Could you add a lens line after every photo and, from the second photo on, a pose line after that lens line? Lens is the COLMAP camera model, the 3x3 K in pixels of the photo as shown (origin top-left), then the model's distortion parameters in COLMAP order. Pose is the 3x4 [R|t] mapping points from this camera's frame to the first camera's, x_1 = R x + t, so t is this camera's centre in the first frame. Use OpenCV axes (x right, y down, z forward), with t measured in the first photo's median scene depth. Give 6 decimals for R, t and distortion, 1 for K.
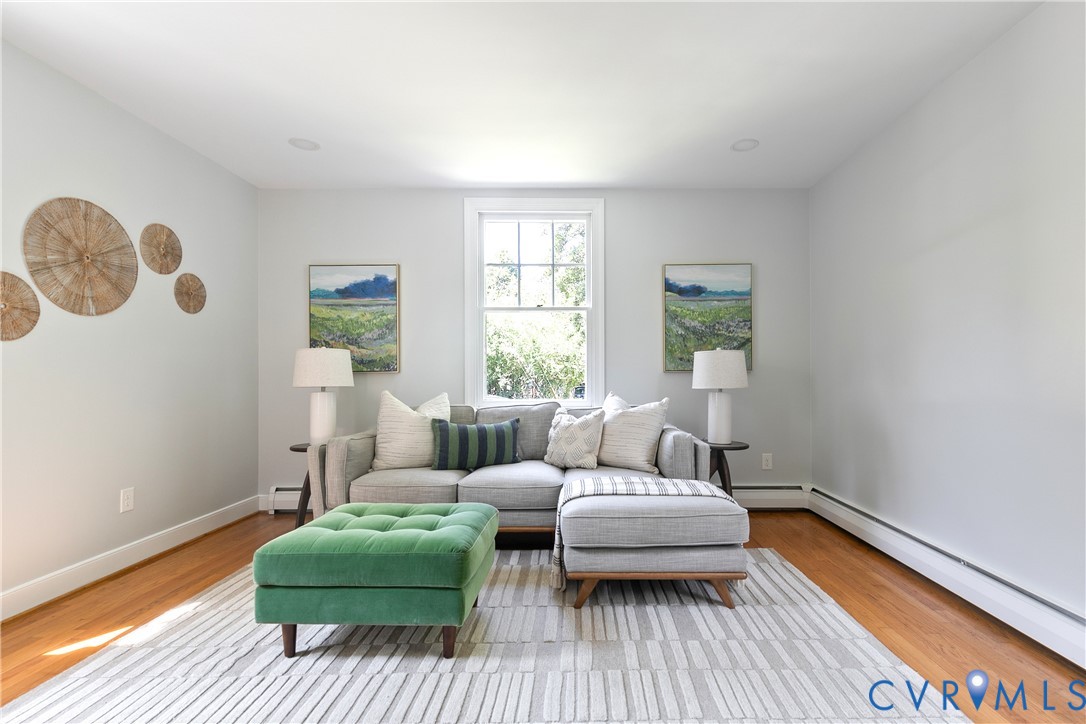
lens RADIAL K [[493.5, 0, 546.1], [0, 493.5, 367.0], [0, 0, 1]] dist [-0.002277, -0.000083]
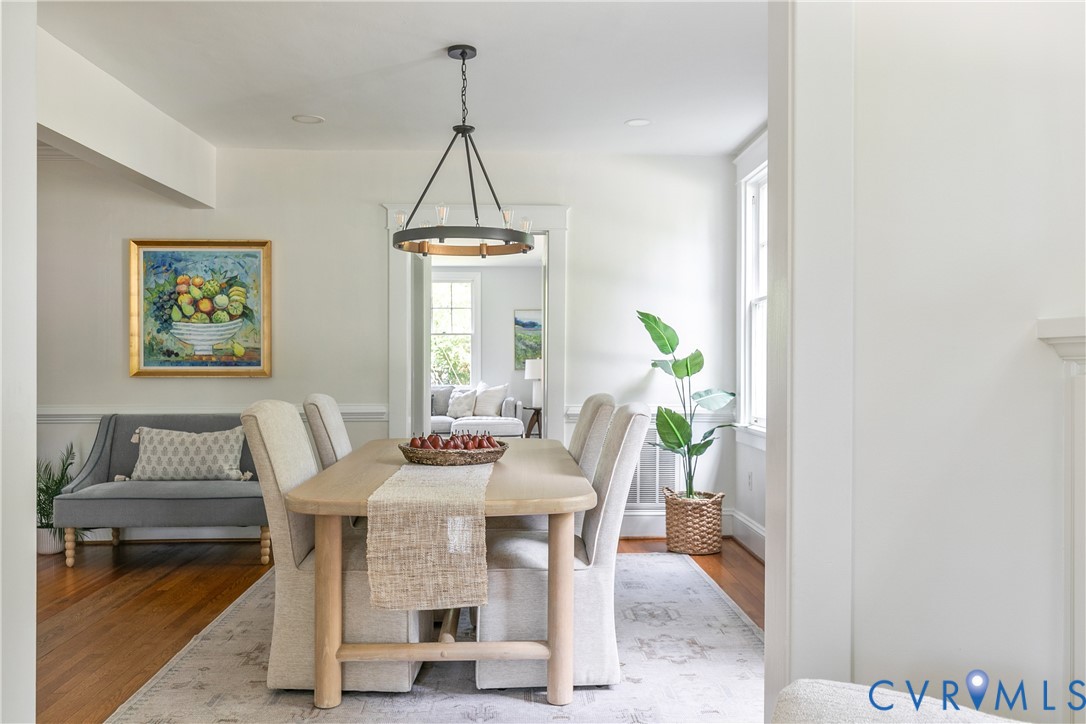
lens RADIAL K [[910.8, 0, 544.2], [0, 910.8, 362.0], [0, 0, 1]] dist [-0.001626, -0.000976]
pose [[0.995316, 0.001921, 0.096659, 0.029634], [-0.003253, 0.999902, 0.013619, -0.067401], [-0.096624, -0.013870, 0.995224, -2.405874]]
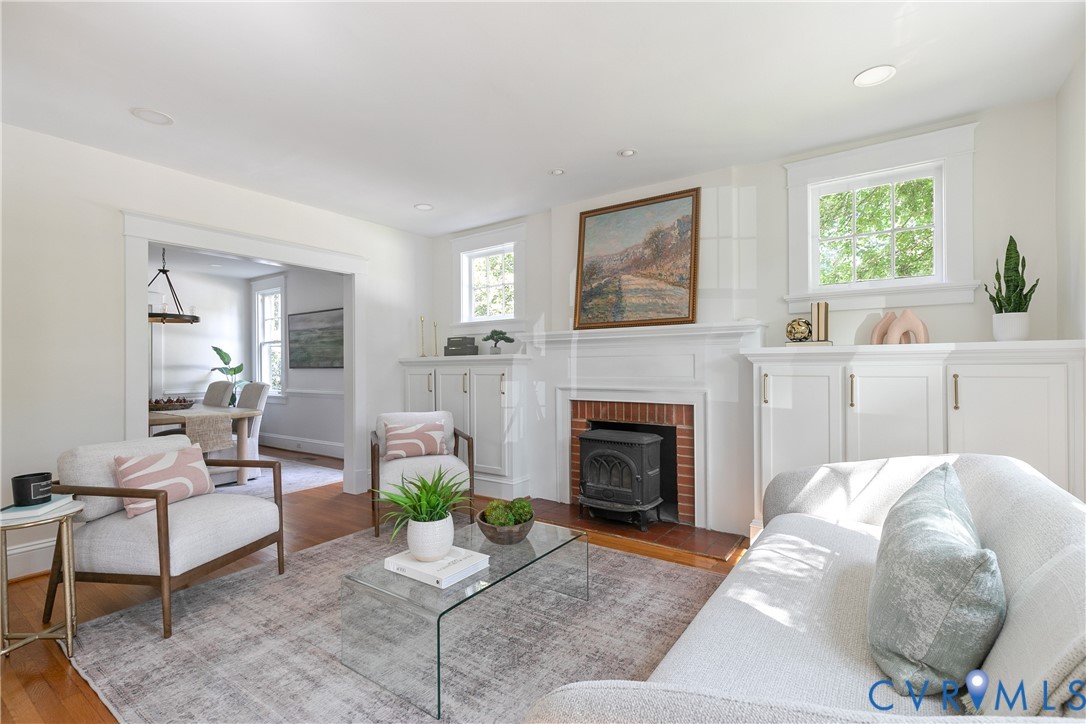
lens RADIAL K [[493.5, 0, 542.6], [0, 493.5, 364.1], [0, 0, 1]] dist [-0.002277, -0.000083]
pose [[0.539770, 0.001049, 0.841812, -1.780748], [-0.003622, 0.999993, 0.001076, -0.077855], [-0.841805, -0.003630, 0.539770, -4.150672]]
